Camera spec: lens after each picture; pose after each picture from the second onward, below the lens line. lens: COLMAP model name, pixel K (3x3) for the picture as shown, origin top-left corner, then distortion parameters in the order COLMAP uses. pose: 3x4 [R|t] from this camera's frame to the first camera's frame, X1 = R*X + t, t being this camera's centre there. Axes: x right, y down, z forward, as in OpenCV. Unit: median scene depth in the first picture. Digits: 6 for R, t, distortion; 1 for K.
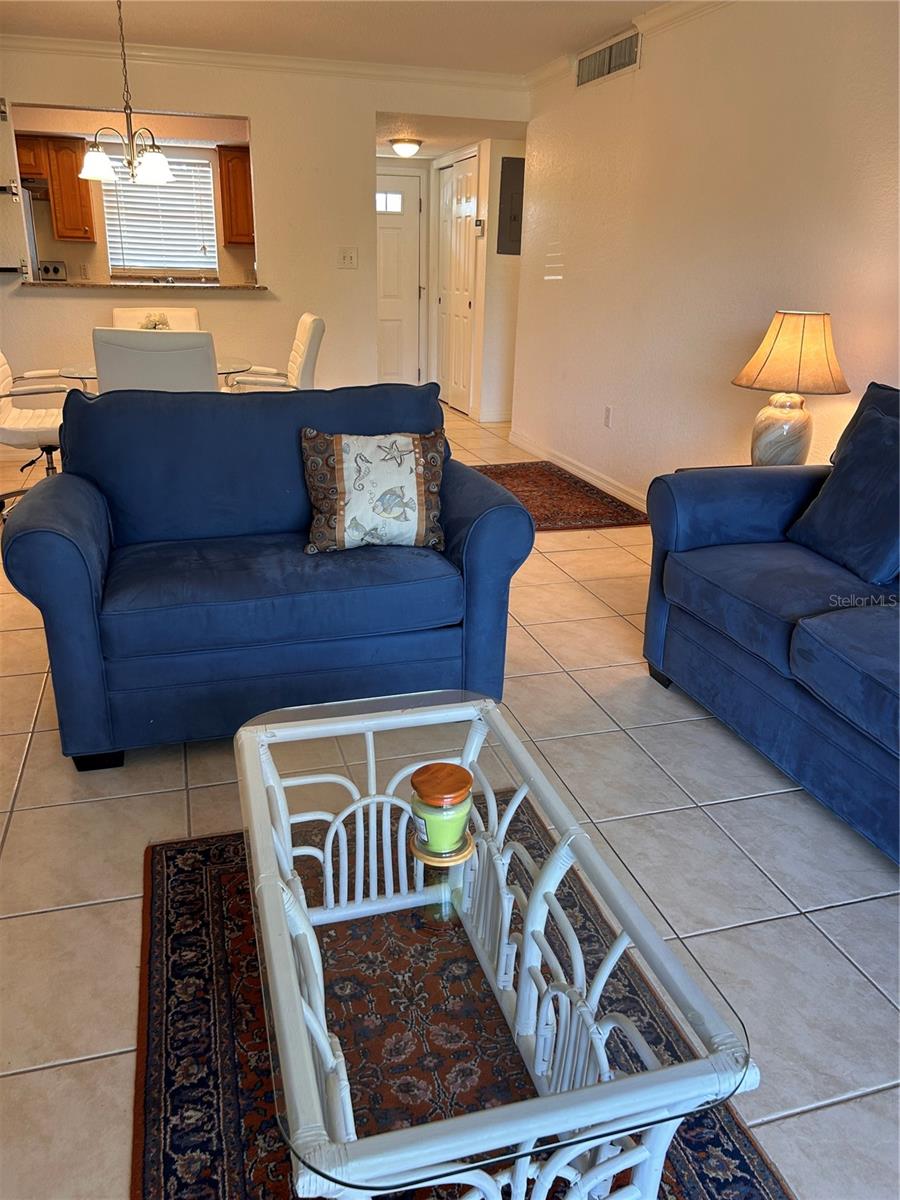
lens RADIAL K [[906.6, 0, 452.7], [0, 906.6, 605.5], [0, 0, 1]] dist [0.053093, -0.055818]
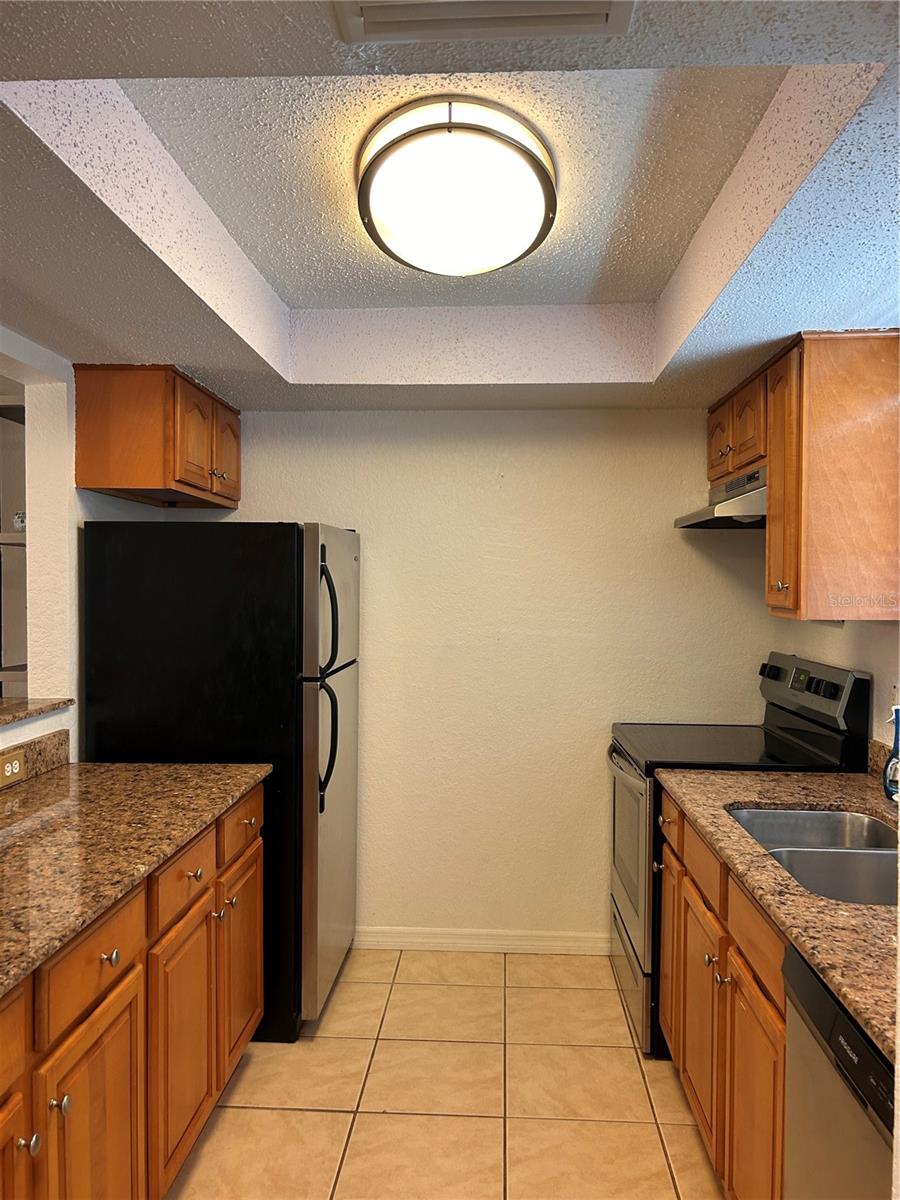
lens RADIAL K [[906.6, 0, 452.7], [0, 906.6, 605.5], [0, 0, 1]] dist [0.053093, -0.055818]
pose [[-0.337255, 0.001154, -0.941413, -0.125564], [-0.337811, 0.933253, 0.122163, -1.124405], [0.878717, 0.359219, -0.314355, 2.790061]]
